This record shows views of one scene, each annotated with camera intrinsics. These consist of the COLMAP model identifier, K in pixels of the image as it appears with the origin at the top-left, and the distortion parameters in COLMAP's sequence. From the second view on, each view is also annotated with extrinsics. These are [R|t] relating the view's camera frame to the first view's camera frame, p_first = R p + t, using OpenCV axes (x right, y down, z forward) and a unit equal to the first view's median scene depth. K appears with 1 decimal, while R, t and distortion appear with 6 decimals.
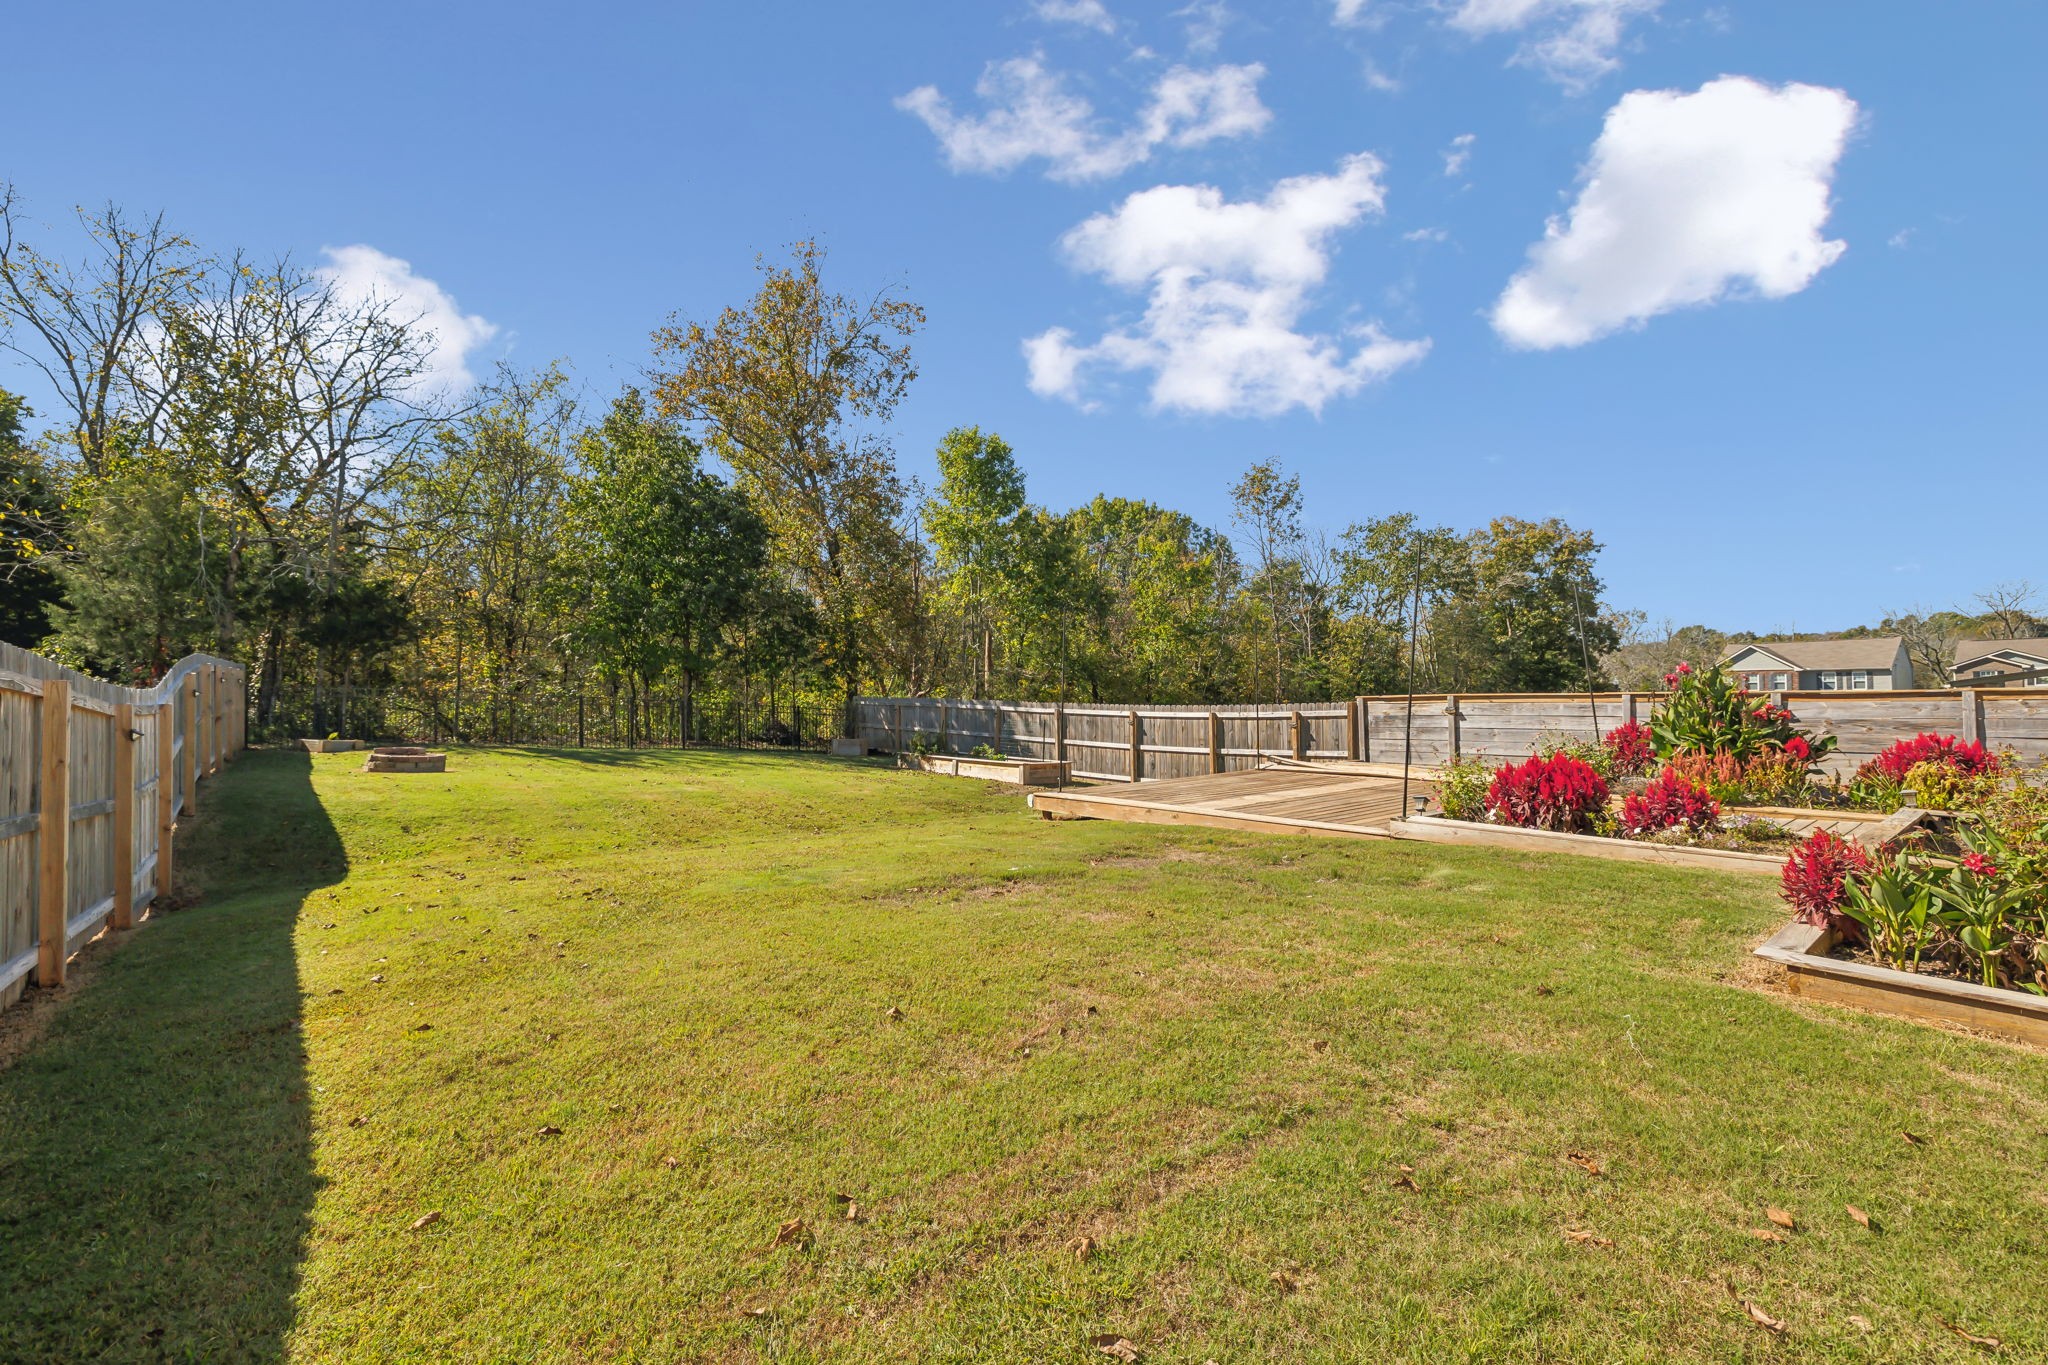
lens RADIAL K [[886.7, 0, 1018.5], [0, 886.7, 689.3], [0, 0, 1]] dist [0.005202, 0.000599]
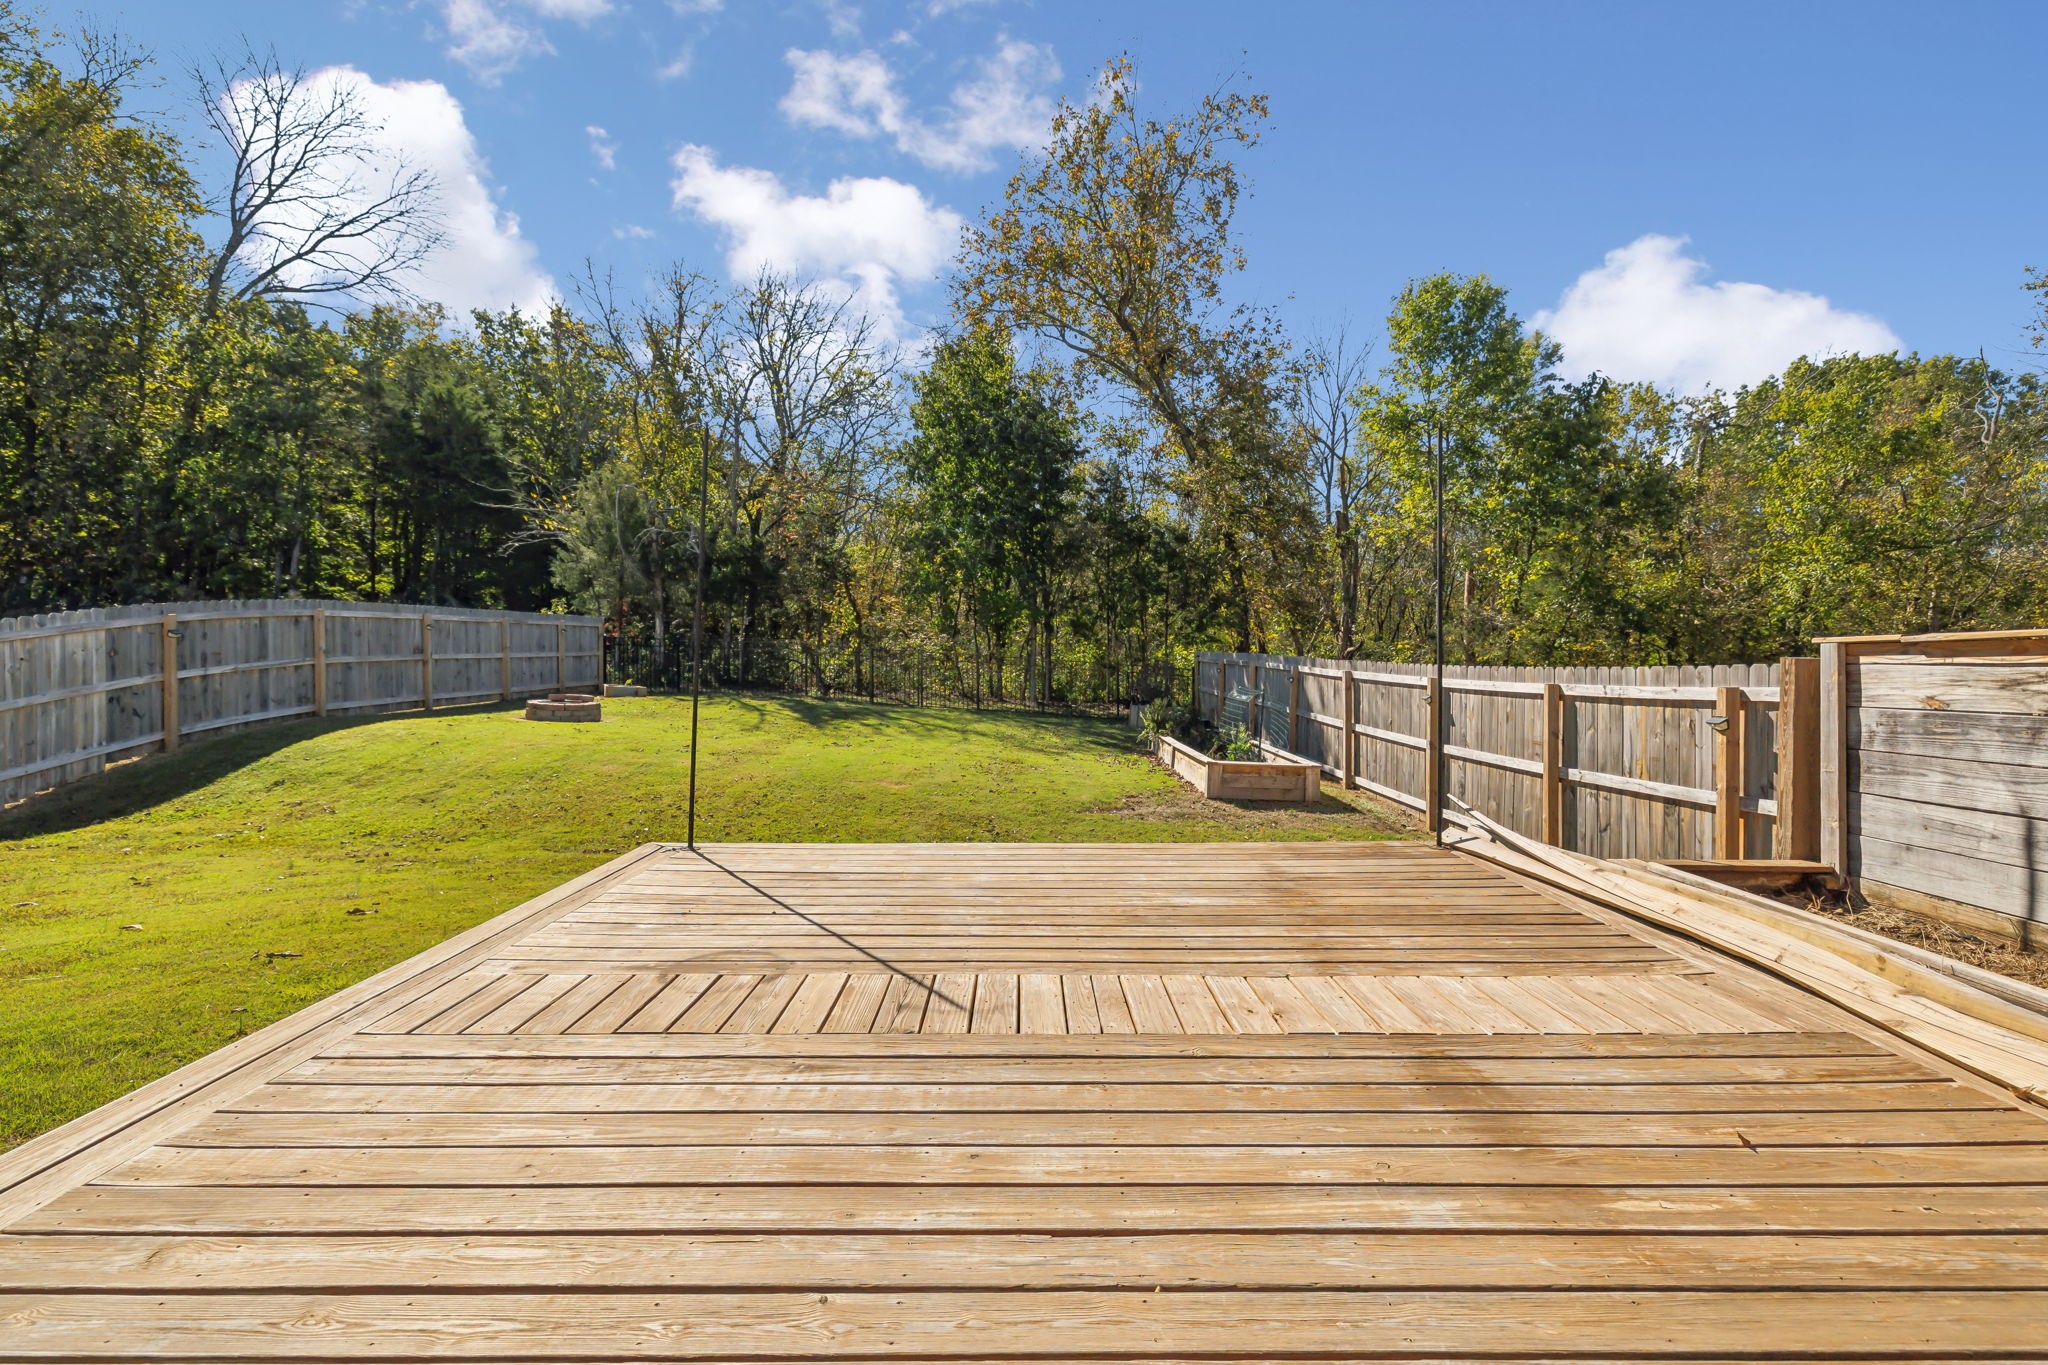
lens RADIAL K [[886.7, 0, 1034.8], [0, 886.7, 663.7], [0, 0, 1]] dist [0.005202, 0.000599]
pose [[0.781474, 0.014625, -0.623766, 0.269783], [-0.004359, 0.999829, 0.017981, 0.009064], [0.623922, -0.011332, 0.781404, 0.460275]]
